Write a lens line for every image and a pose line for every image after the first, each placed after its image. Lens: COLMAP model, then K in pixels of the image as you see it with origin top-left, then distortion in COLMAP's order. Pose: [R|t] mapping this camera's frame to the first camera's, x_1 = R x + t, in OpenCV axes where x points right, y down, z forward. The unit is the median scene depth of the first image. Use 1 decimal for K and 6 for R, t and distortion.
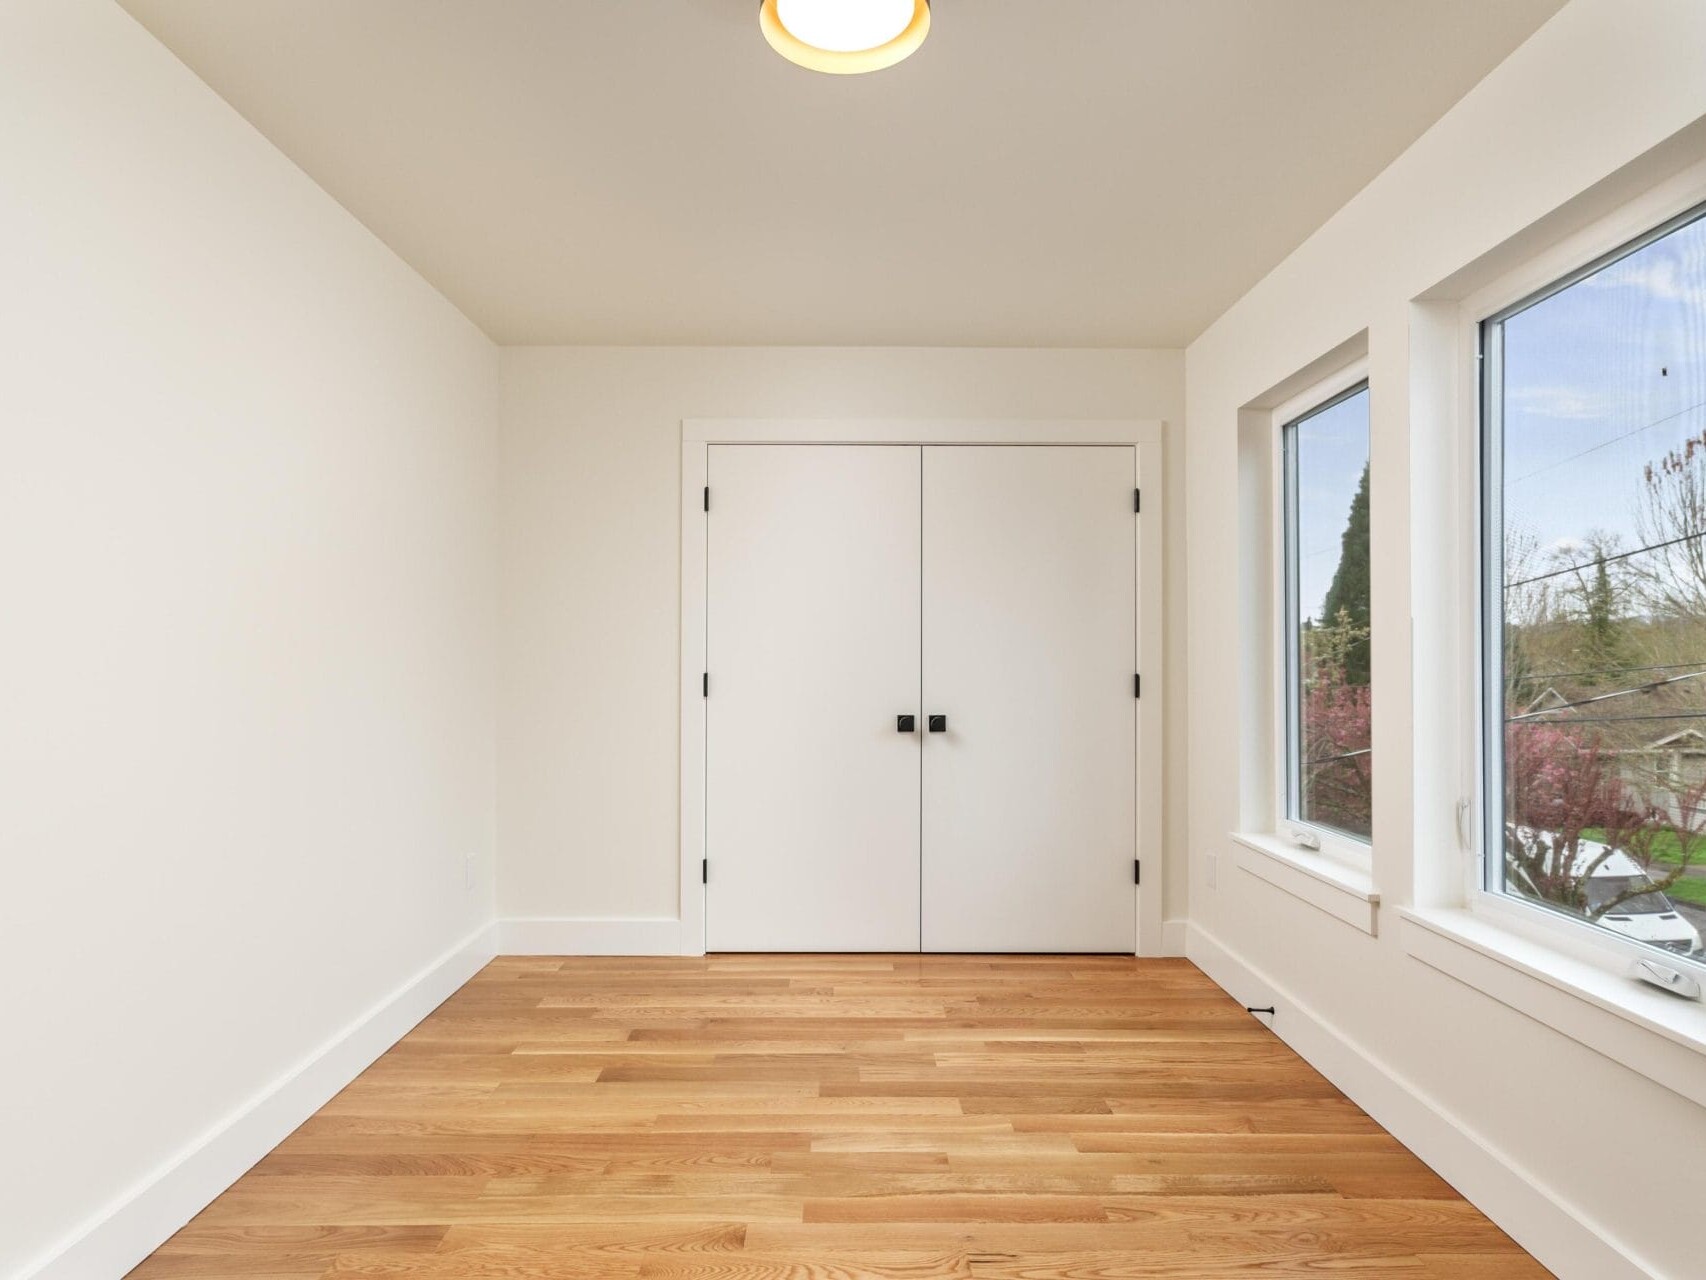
lens RADIAL K [[1028.6, 0, 853.0], [0, 1028.6, 640.0], [0, 0, 1]] dist [-0.010462, 0.004609]
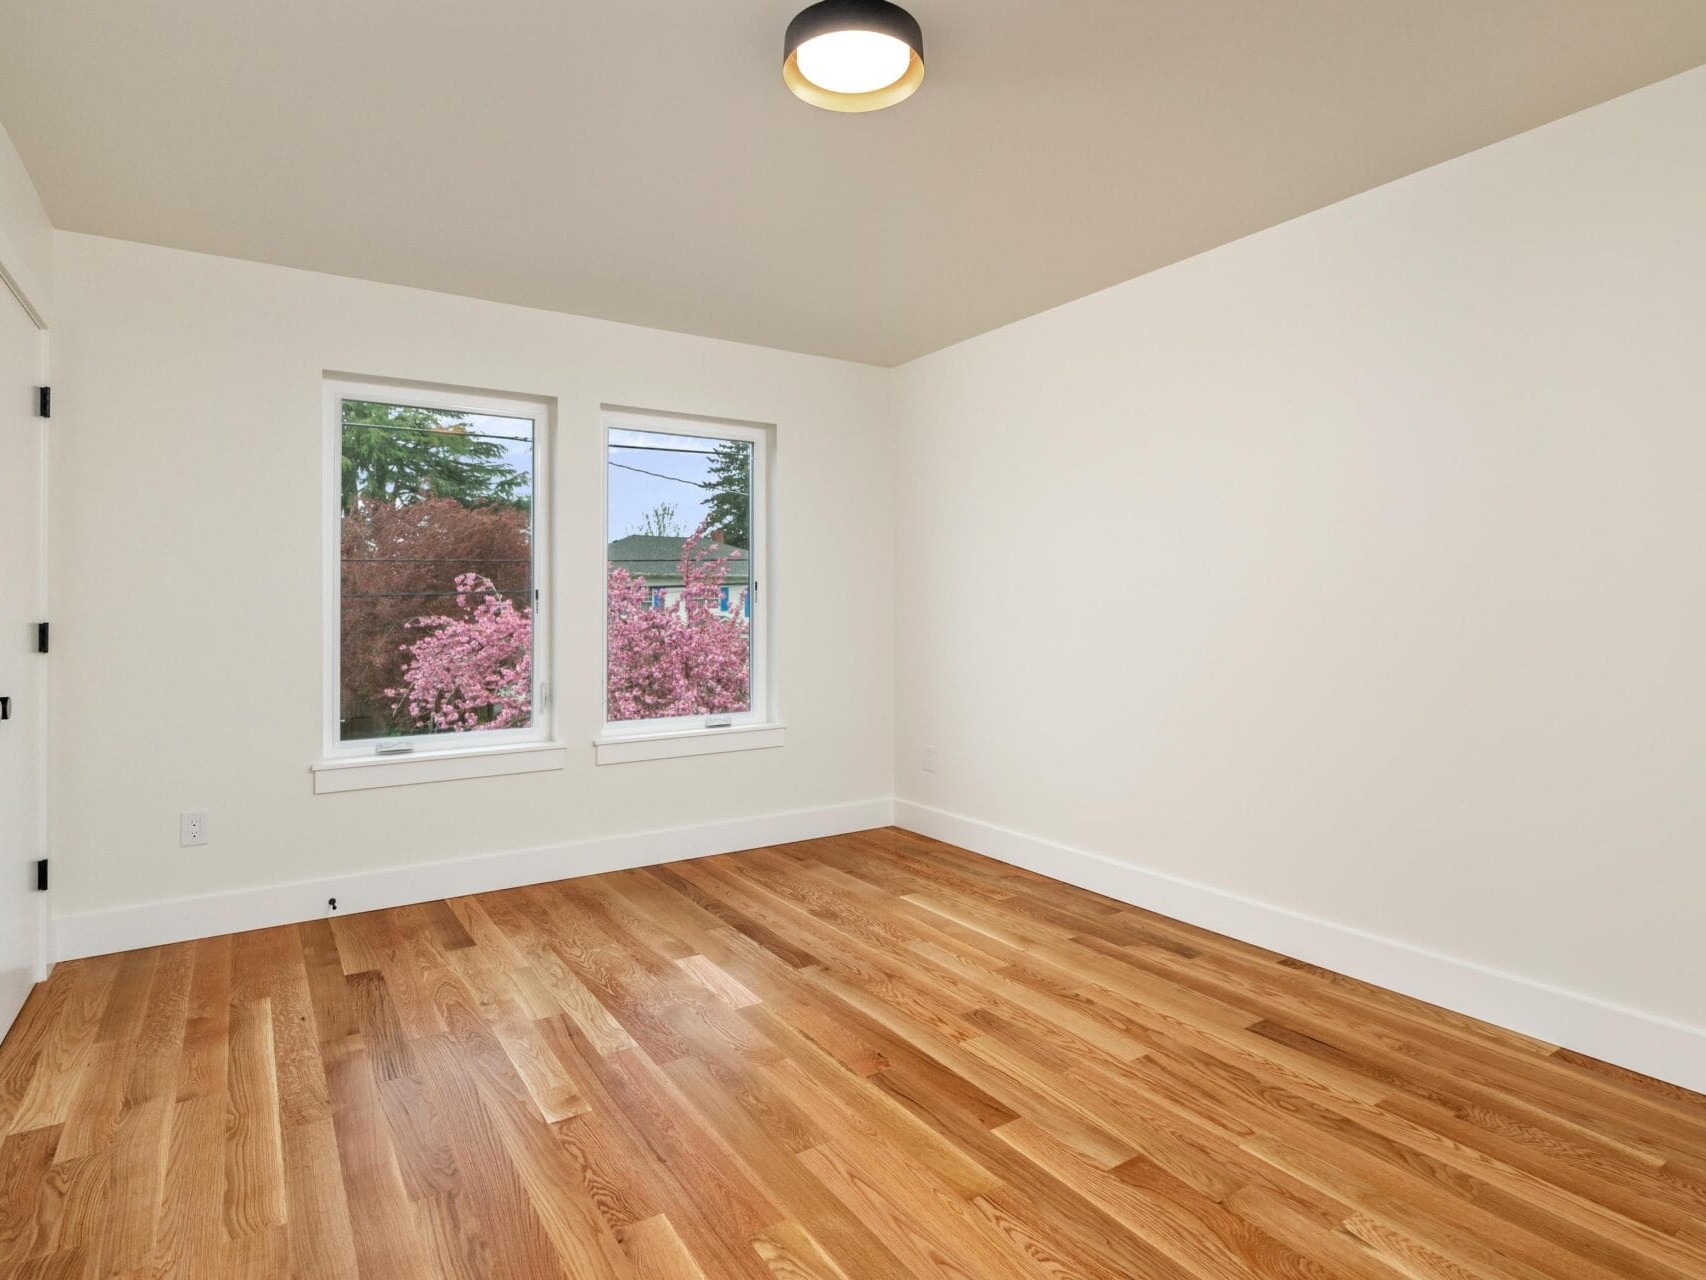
lens RADIAL K [[948.0, 0, 853.3], [0, 948.0, 604.0], [0, 0, 1]] dist [-0.010708, 0.003234]
pose [[-0.540078, 0.003561, 0.841607, -0.862040], [-0.013844, 0.999818, -0.013114, 0.025241], [-0.841501, -0.018733, -0.539931, 1.126232]]
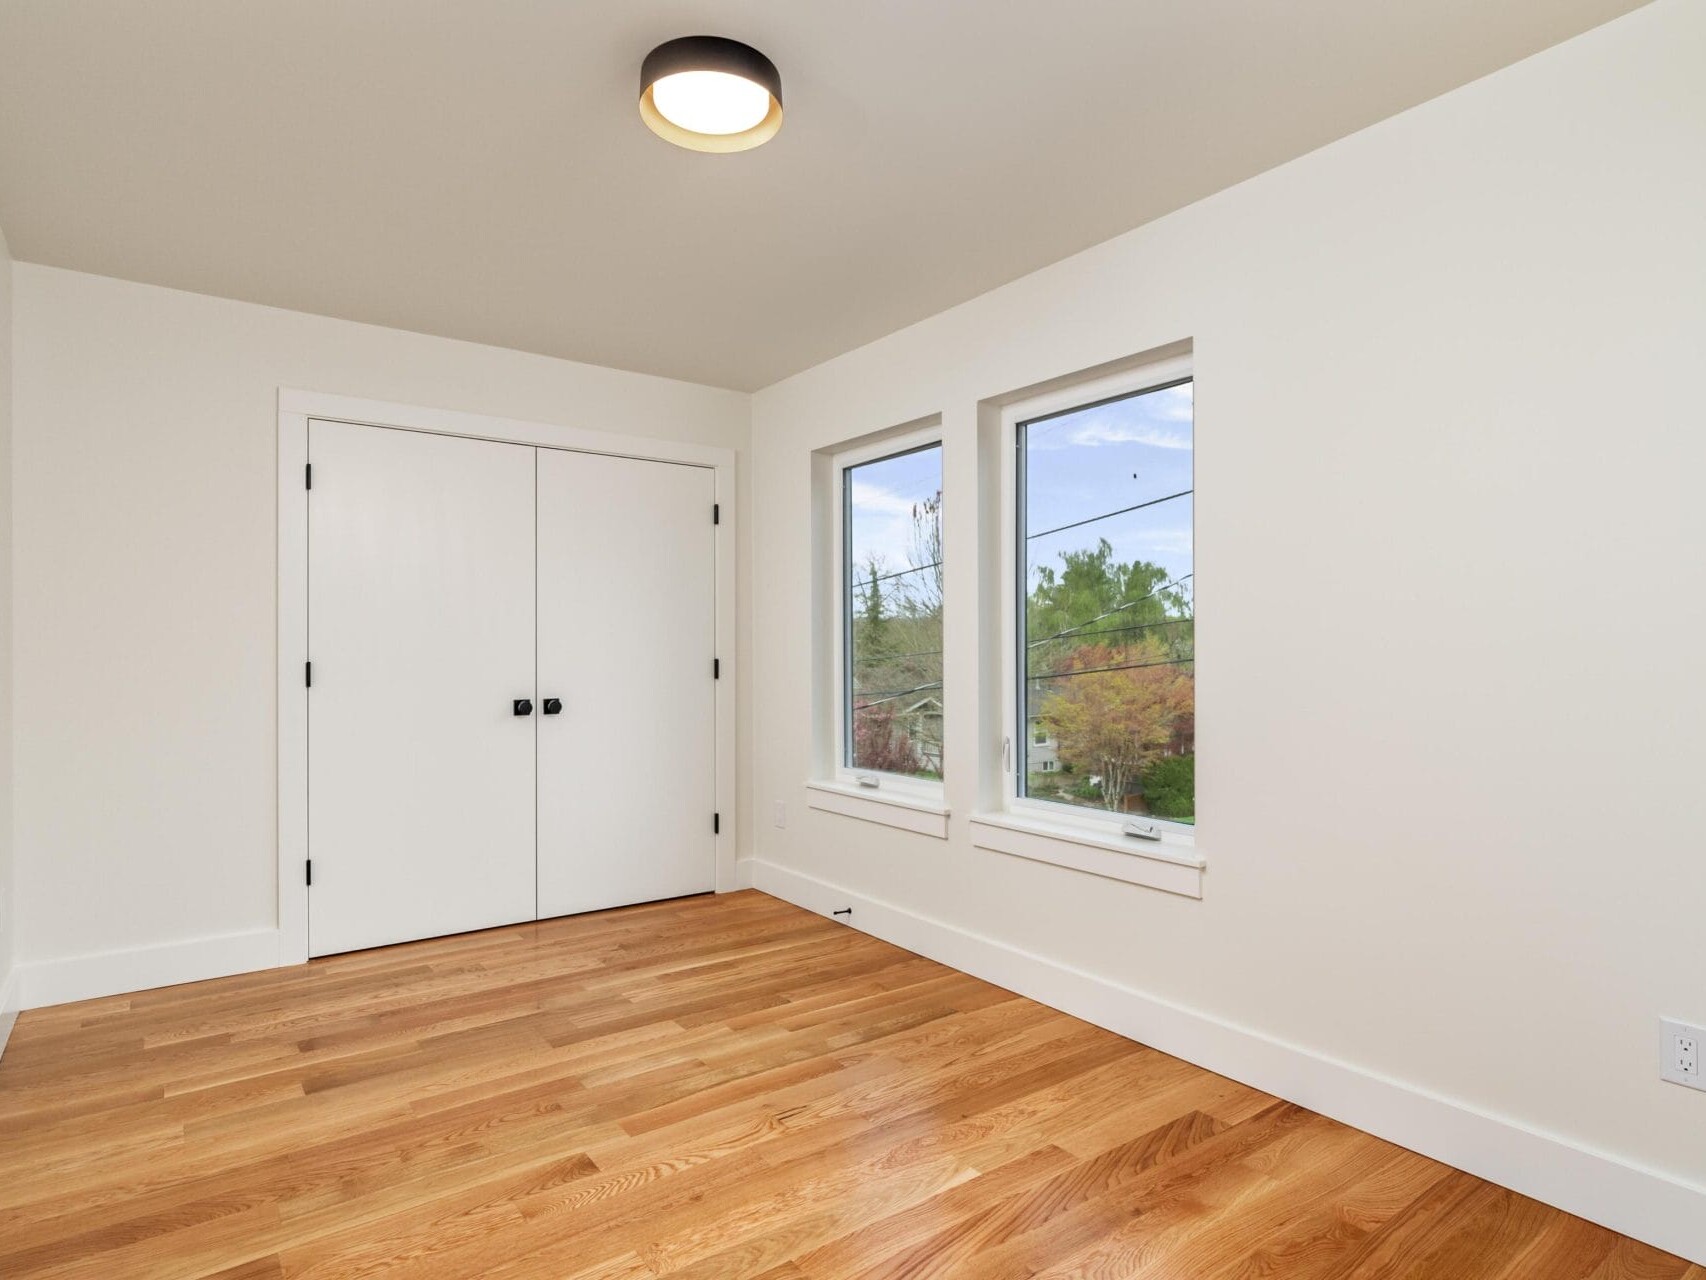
lens RADIAL K [[972.2, 0, 853.0], [0, 972.2, 640.0], [0, 0, 1]] dist [-0.011490, 0.001533]
pose [[0.802805, 0.002127, 0.596238, -0.354780], [-0.007933, 0.999943, 0.007114, 0.002303], [-0.596189, -0.010442, 0.802776, -0.007804]]
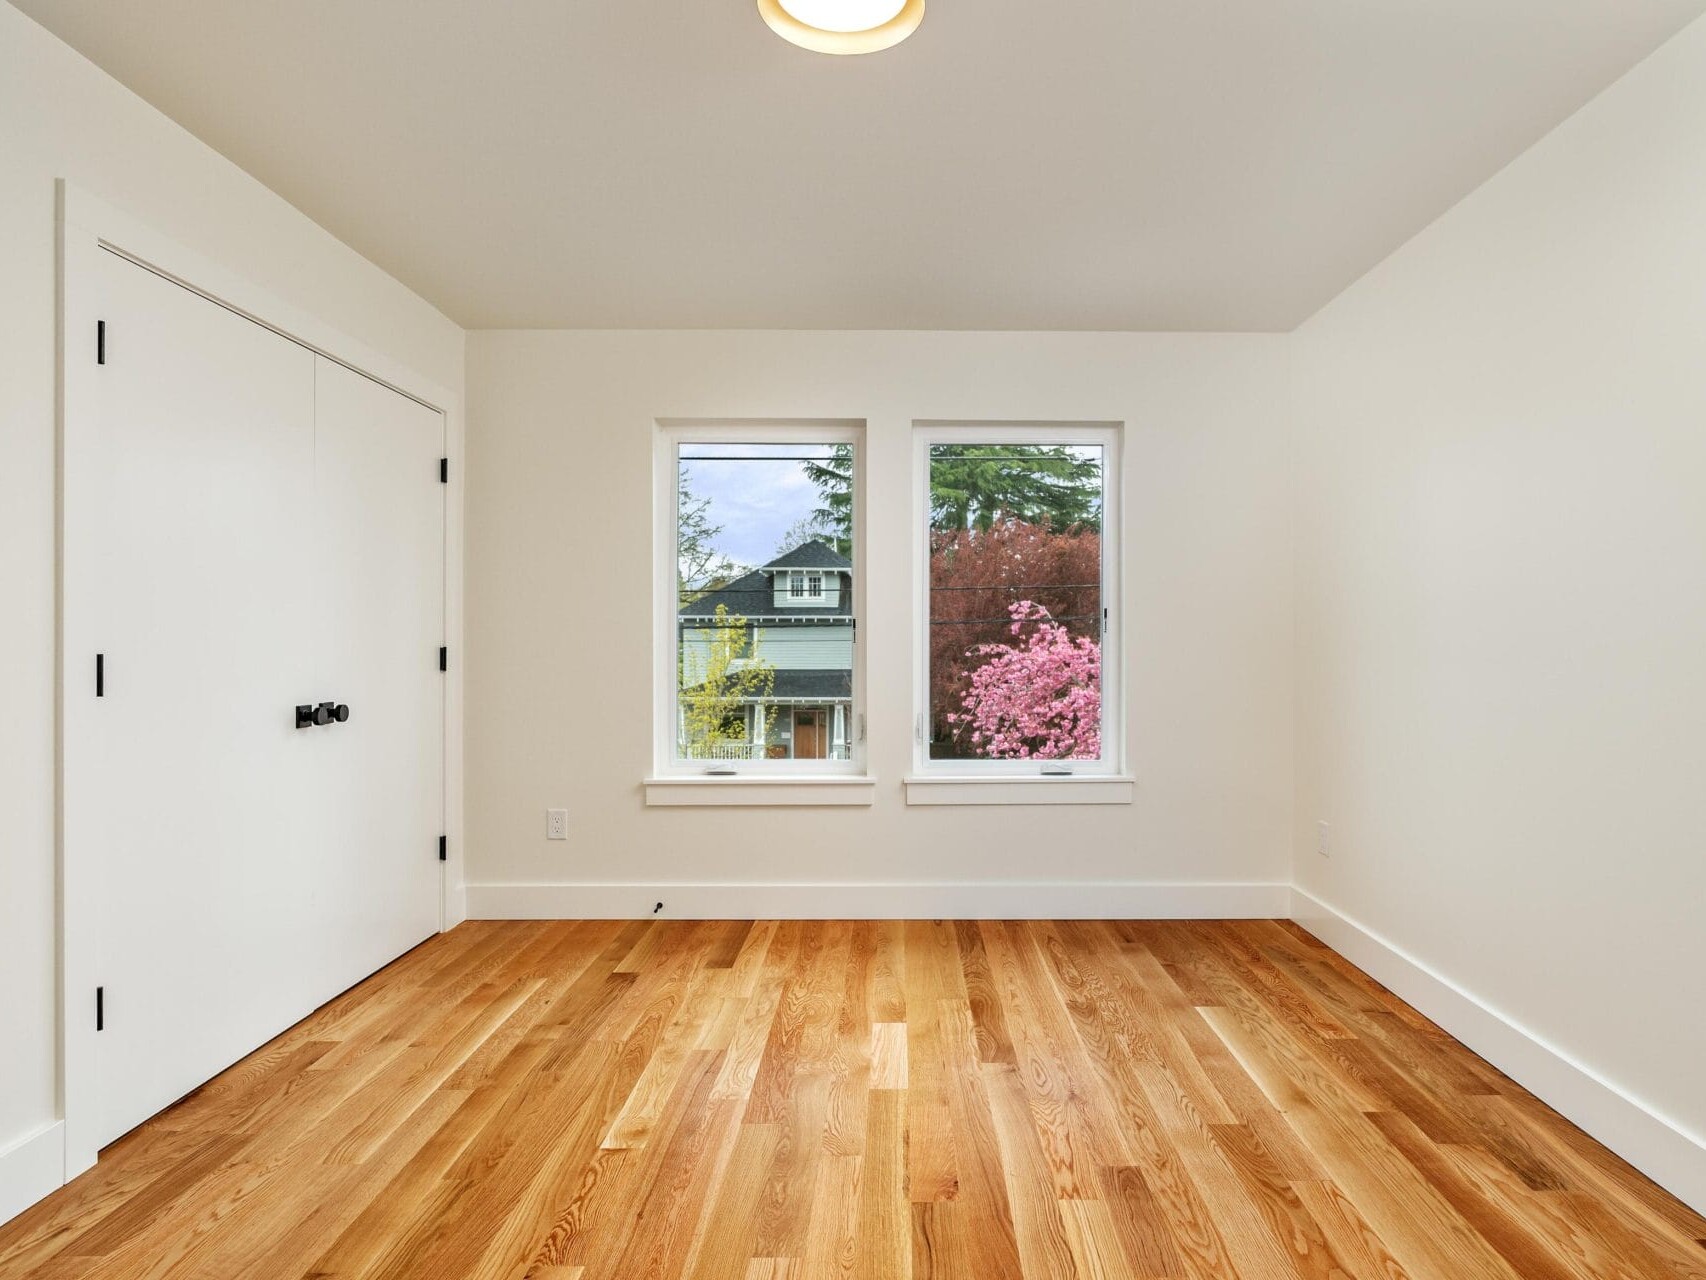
lens RADIAL K [[1028.6, 0, 853.0], [0, 1028.6, 640.0], [0, 0, 1]] dist [-0.010462, 0.004609]
pose [[0.014421, -0.005033, 0.999883, -0.909067], [-0.023079, 0.999719, 0.005365, 0.015779], [-0.999630, -0.023154, 0.014301, 0.774051]]
